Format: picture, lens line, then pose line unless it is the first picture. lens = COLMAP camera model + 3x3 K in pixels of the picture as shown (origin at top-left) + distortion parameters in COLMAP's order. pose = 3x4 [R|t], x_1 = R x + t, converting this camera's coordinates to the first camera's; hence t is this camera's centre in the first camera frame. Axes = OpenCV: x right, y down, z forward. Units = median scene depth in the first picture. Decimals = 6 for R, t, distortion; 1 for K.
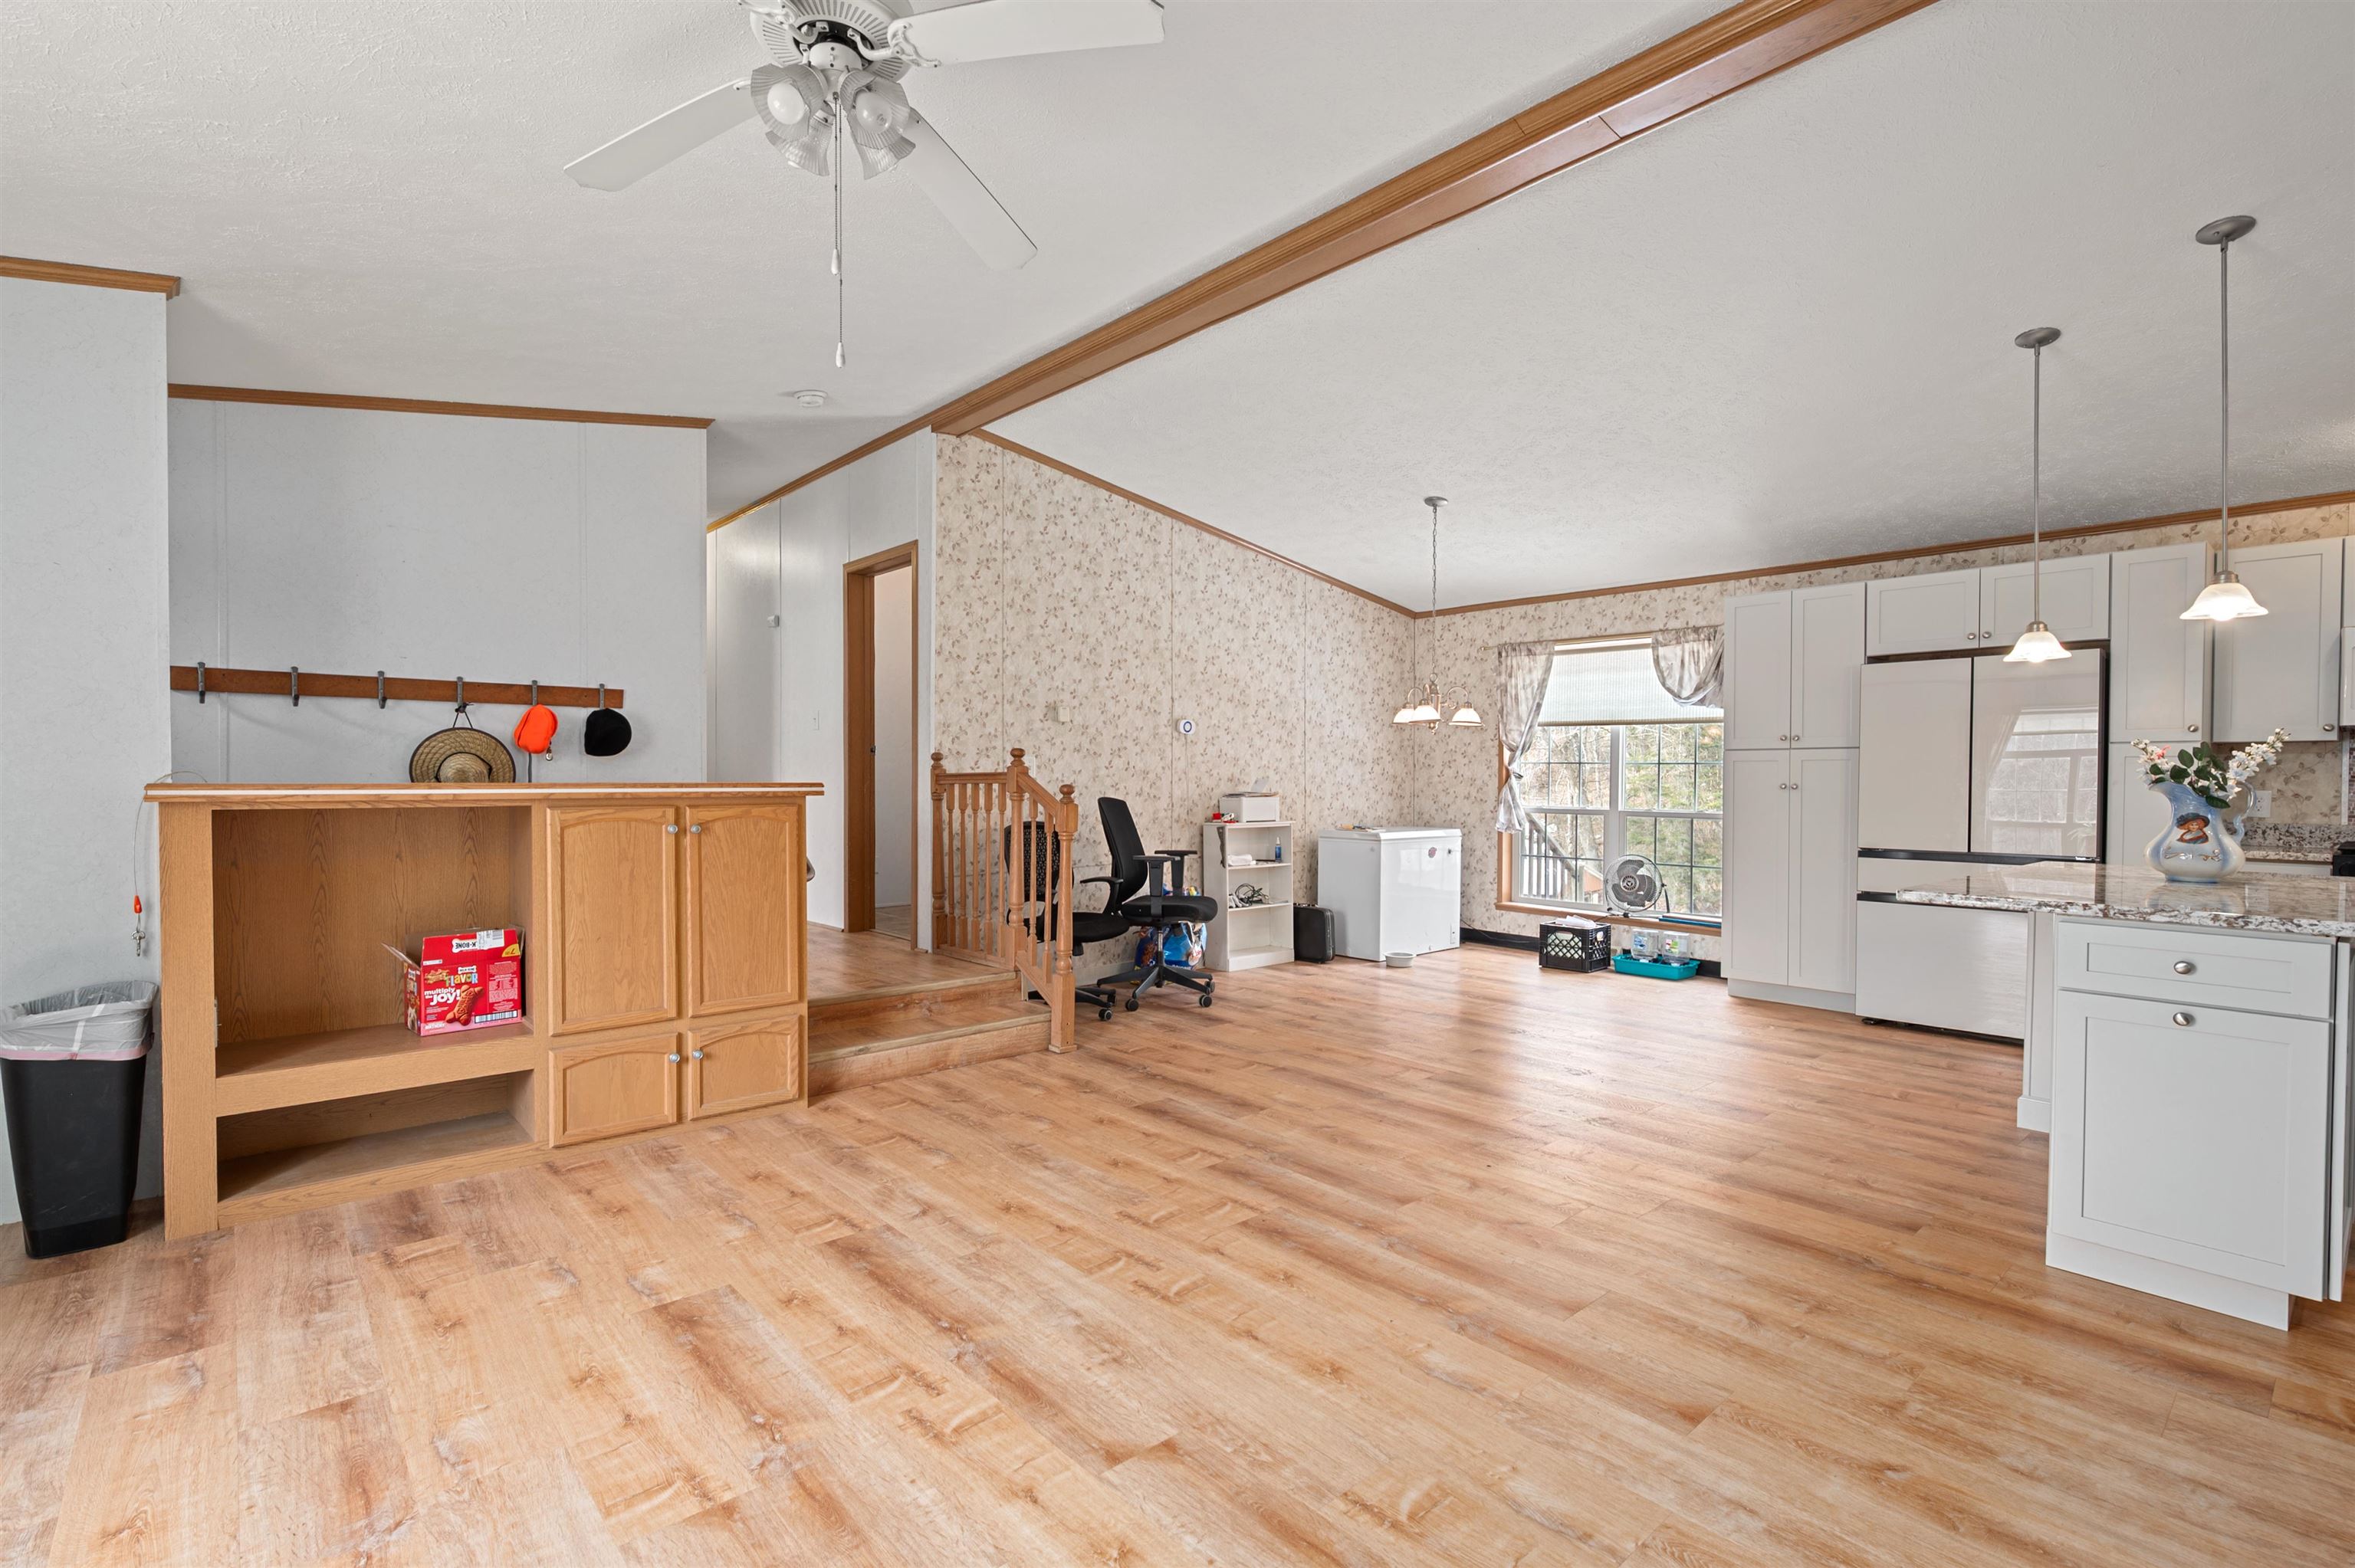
lens RADIAL K [[1081.2, 0, 1179.4], [0, 1081.2, 792.2], [0, 0, 1]] dist [0.004090, 0.000485]
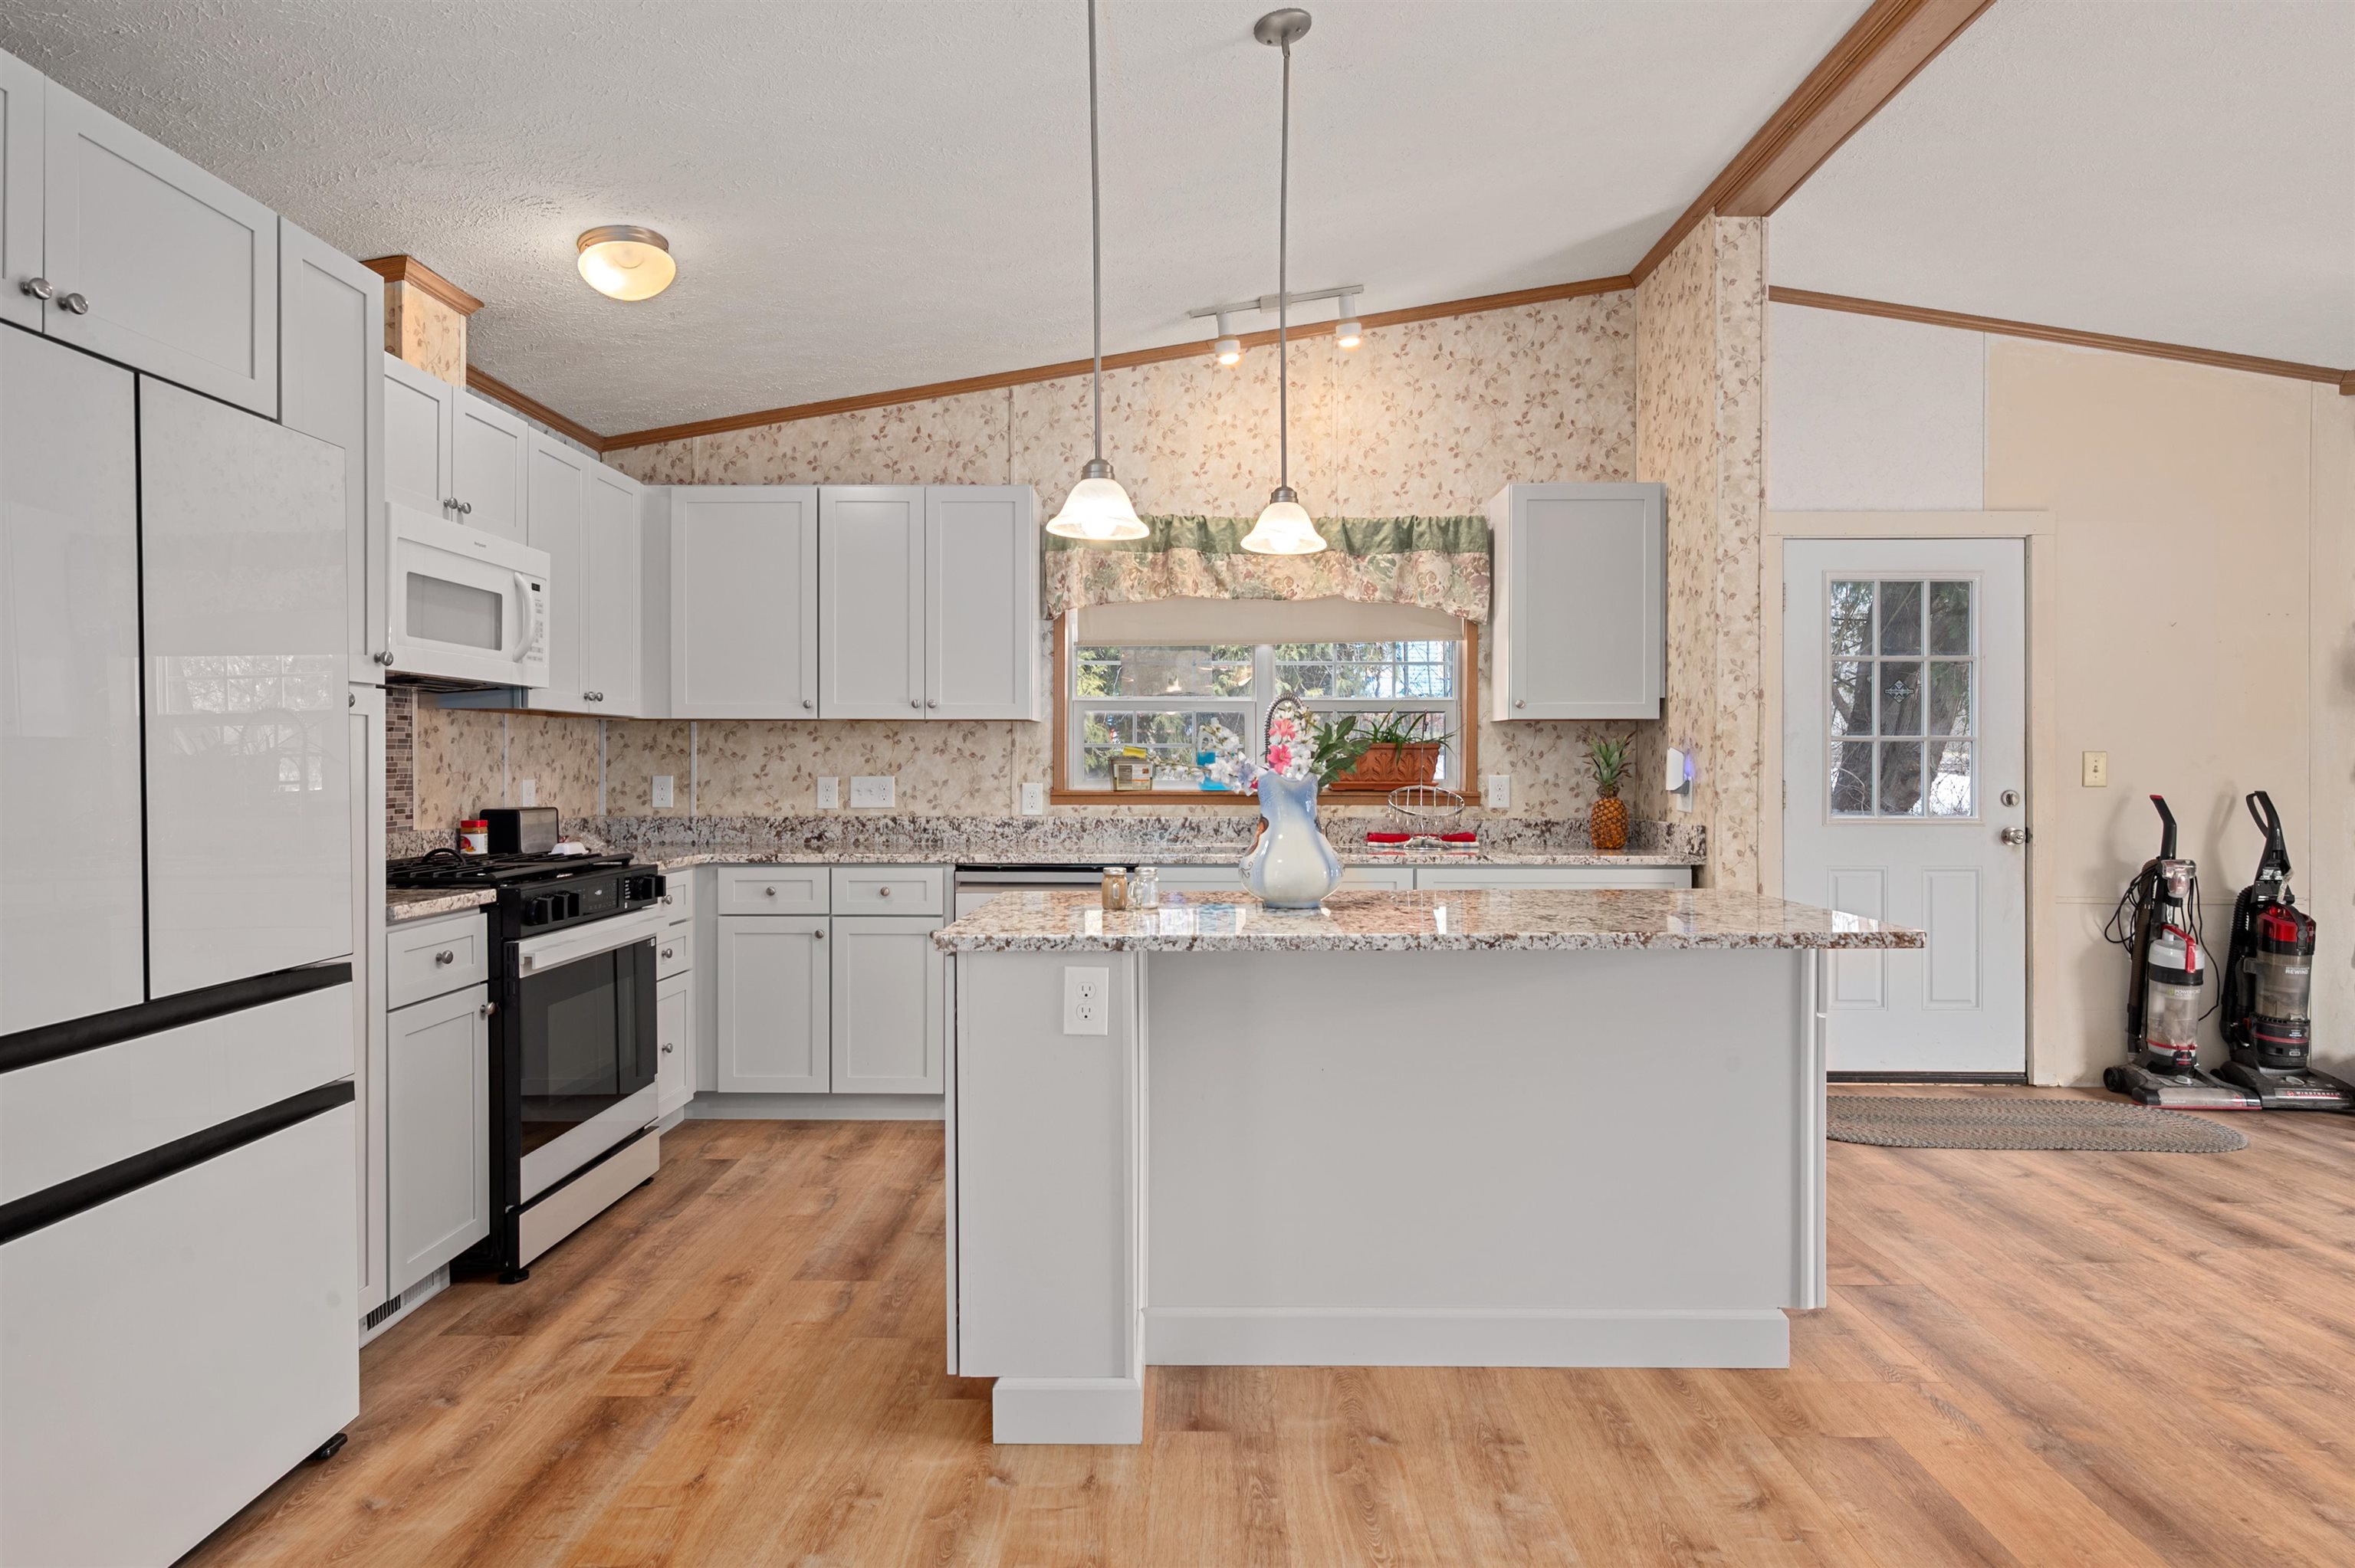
lens RADIAL K [[1240.7, 0, 1183.9], [0, 1240.7, 770.6], [0, 0, 1]] dist [-0.001230, 0.000281]
pose [[-0.732165, -0.011667, 0.681028, 0.294689], [0.004071, 0.999760, 0.021505, -0.019802], [-0.681115, 0.018518, -0.731942, 1.162852]]
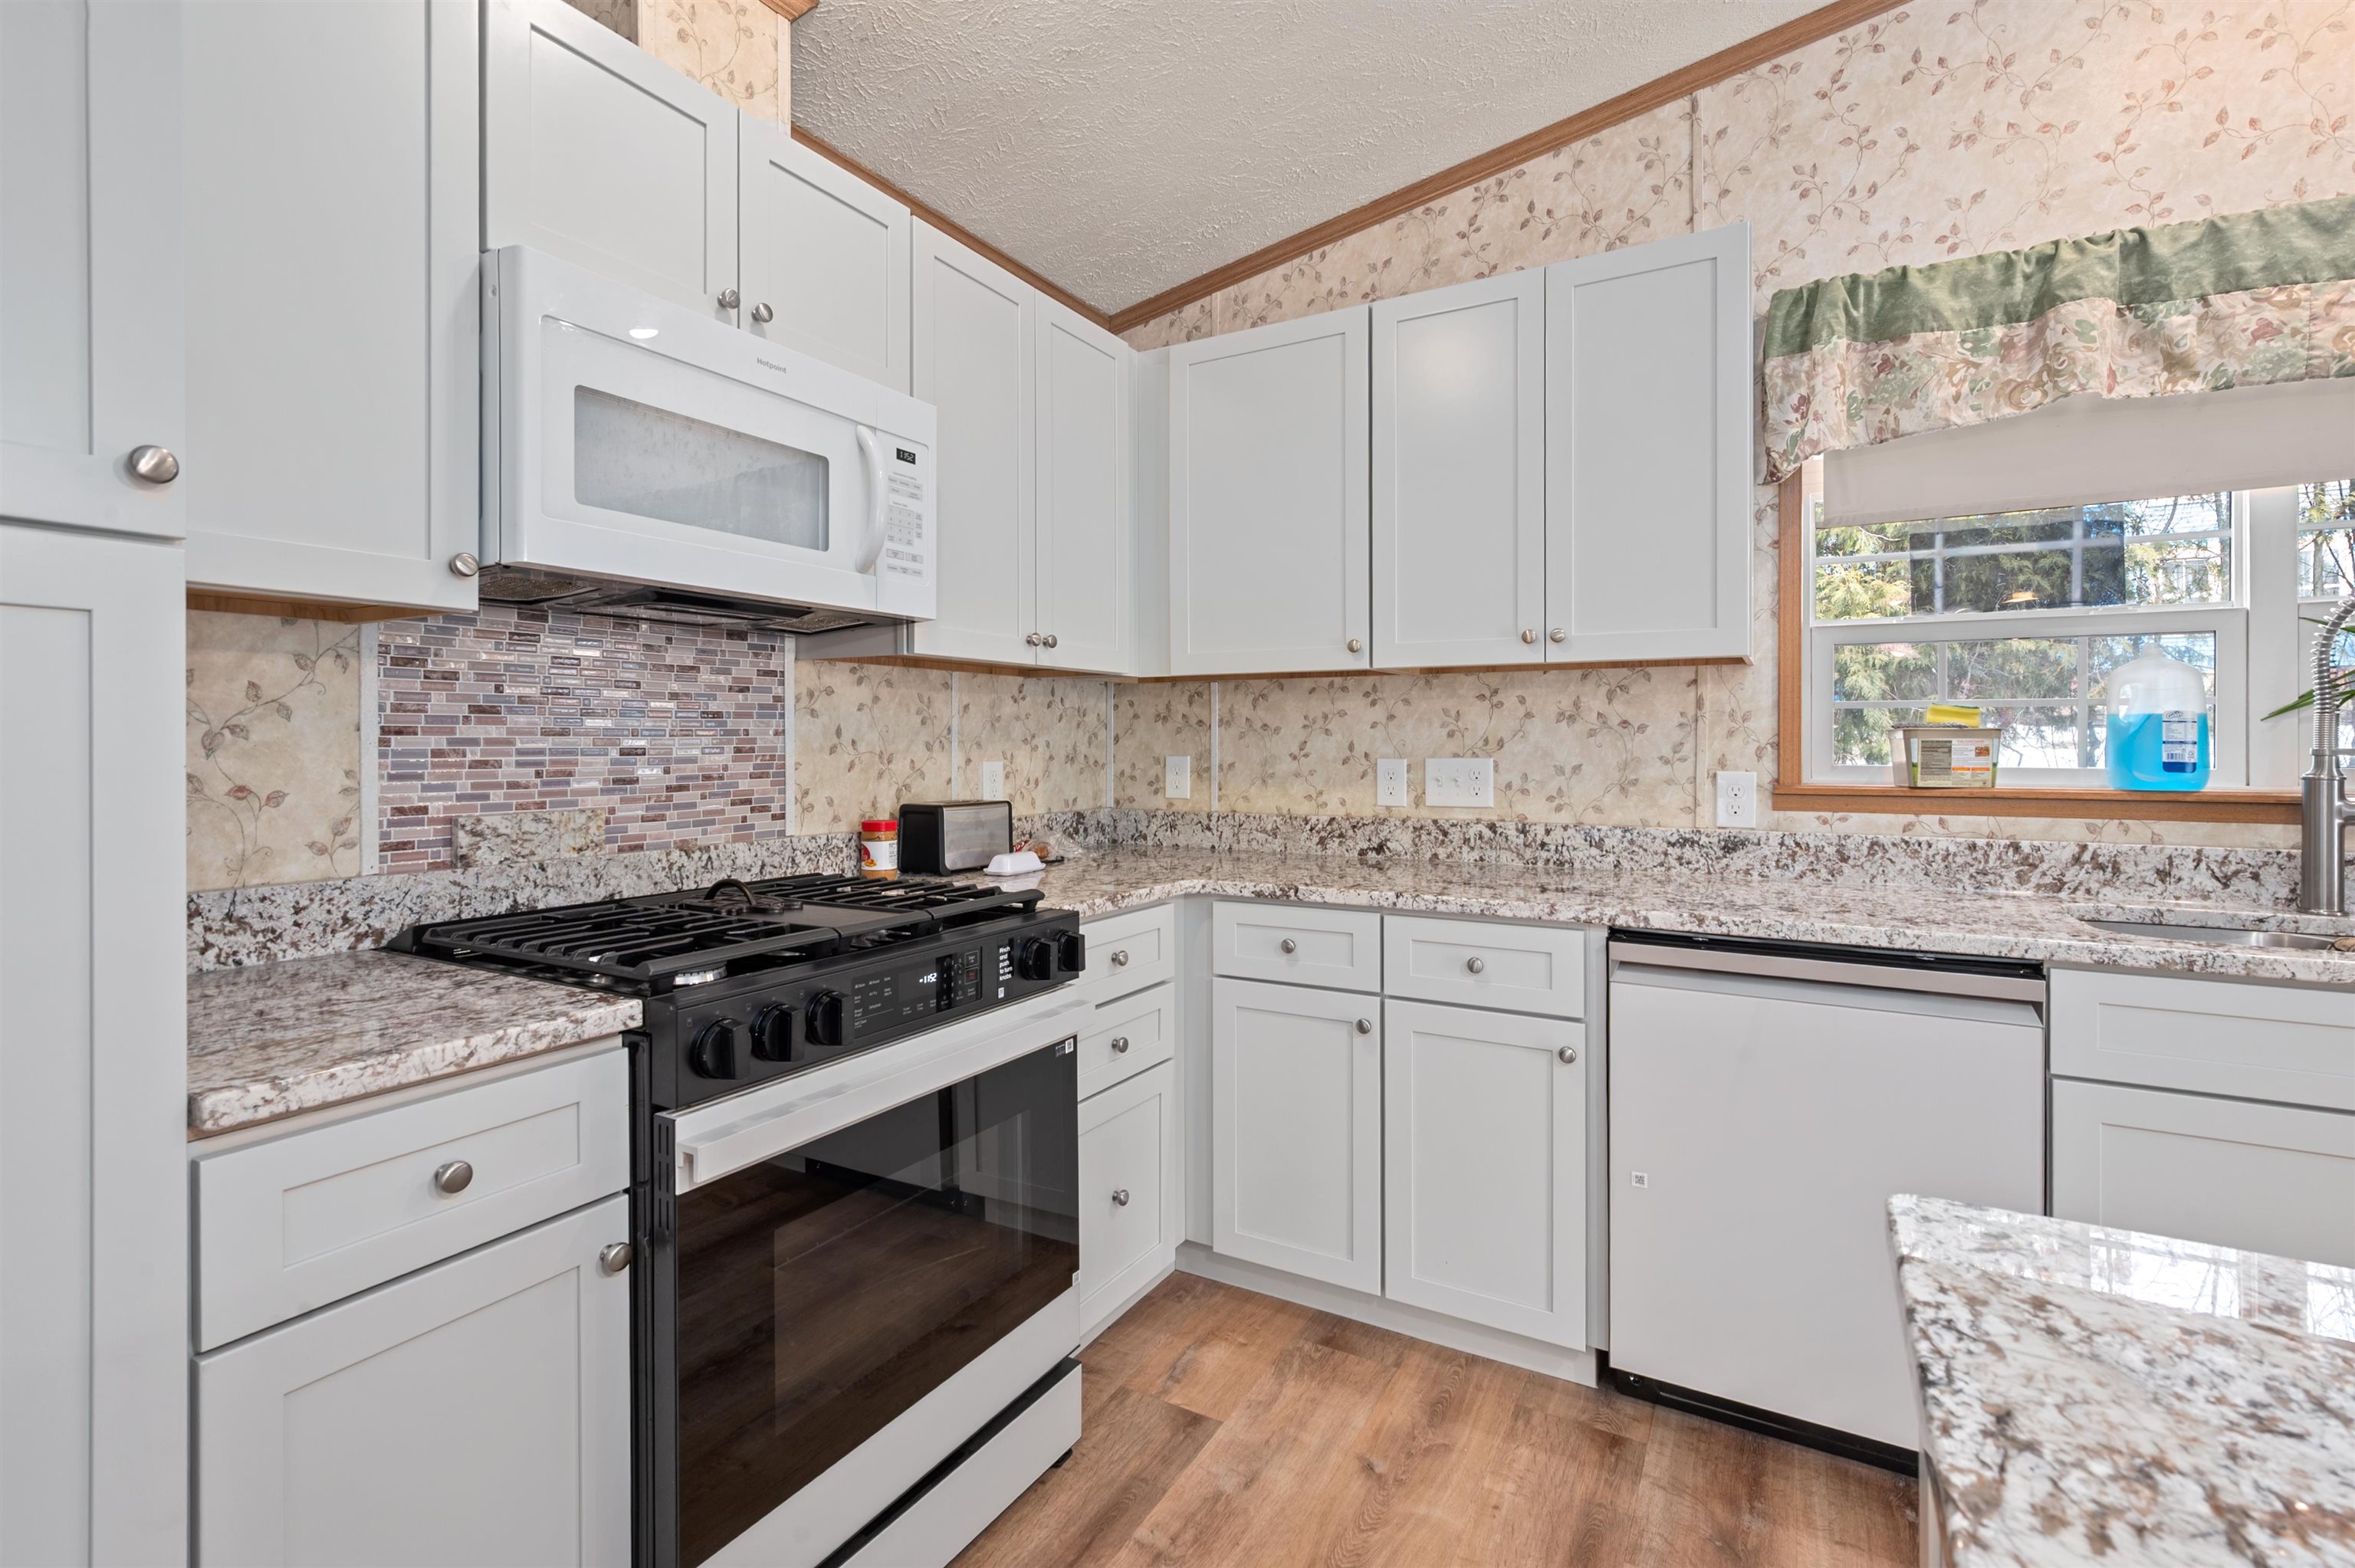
lens RADIAL K [[1081.2, 0, 1170.6], [0, 1081.2, 736.1], [0, 0, 1]] dist [0.004090, 0.000485]
pose [[-0.294695, -0.002167, 0.955589, 0.701565], [0.013577, 0.999887, 0.006454, -0.011216], [-0.955495, 0.014876, -0.294633, 0.886360]]
